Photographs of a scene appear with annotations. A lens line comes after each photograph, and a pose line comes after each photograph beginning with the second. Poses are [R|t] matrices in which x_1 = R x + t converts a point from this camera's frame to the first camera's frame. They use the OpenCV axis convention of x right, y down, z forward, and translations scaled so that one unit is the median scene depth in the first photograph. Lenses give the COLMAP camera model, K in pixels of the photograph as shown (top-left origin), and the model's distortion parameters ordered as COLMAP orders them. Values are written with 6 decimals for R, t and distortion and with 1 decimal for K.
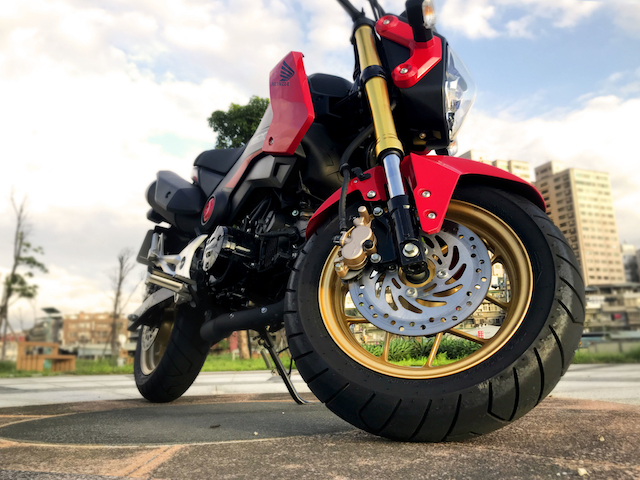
lens RADIAL K [[554.0, 0, 319.7], [0, 554.0, 229.2], [0, 0, 1]] dist [0.000829, -0.003995]
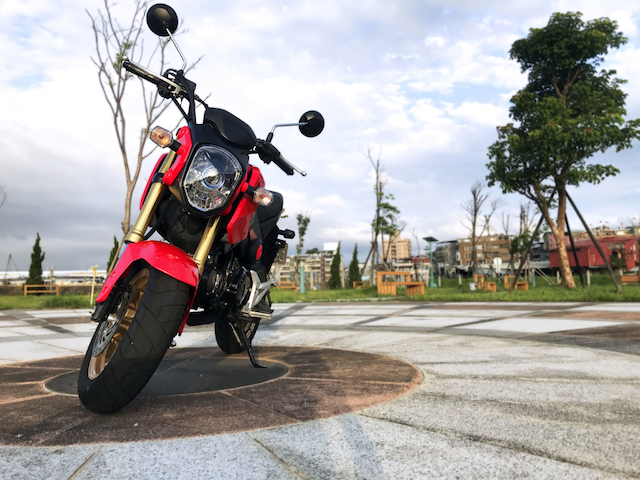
lens RADIAL K [[523.0, 0, 319.2], [0, 523.0, 228.9], [0, 0, 1]] dist [0.127821, -0.222488]
pose [[0.765344, -0.056856, -0.641105, 0.947868], [0.146582, 0.985312, 0.087607, -0.140259], [0.626707, -0.161024, 0.762437, 0.080947]]
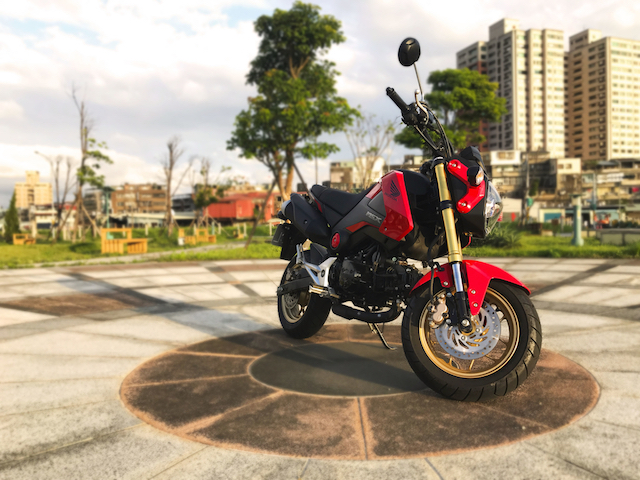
lens RADIAL K [[530.4, 0, 322.1], [0, 530.4, 234.5], [0, 0, 1]] dist [-0.001638, -0.000807]
pose [[0.998965, 0.009533, -0.044486, -0.162016], [0.001618, 0.969737, 0.244145, -0.417444], [0.045467, -0.243965, 0.968718, -0.513241]]
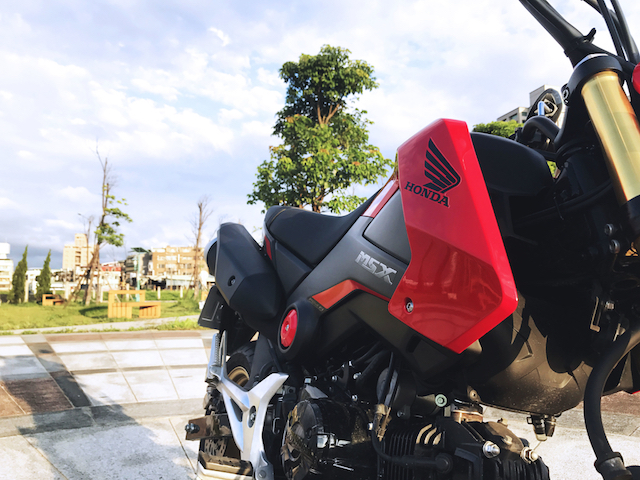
lens RADIAL K [[530.4, 0, 322.1], [0, 530.4, 234.5], [0, 0, 1]] dist [-0.001638, -0.000807]
pose [[0.992793, 0.006955, -0.119636, -0.082473], [0.008252, 0.991977, 0.126147, -0.214831], [0.119553, -0.126225, 0.984771, 0.370985]]
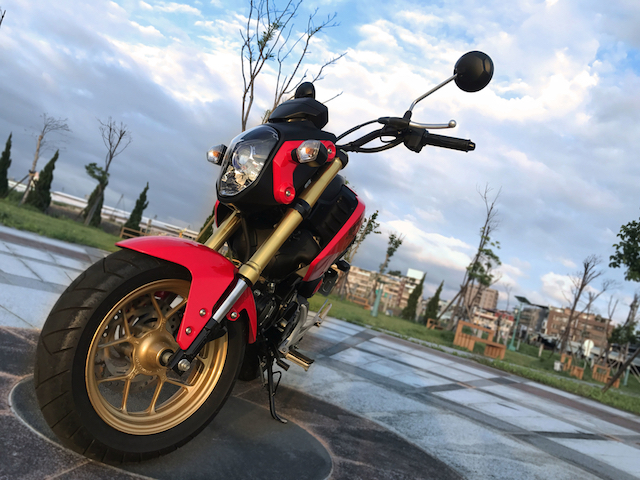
lens RADIAL K [[528.9, 0, 318.7], [0, 528.9, 235.7], [0, 0, 1]] dist [0.006003, -0.009628]
pose [[0.632356, 0.140262, -0.761874, 0.666830], [-0.125171, 0.989049, 0.078193, -0.162762], [0.764499, 0.045919, 0.642988, 0.342239]]
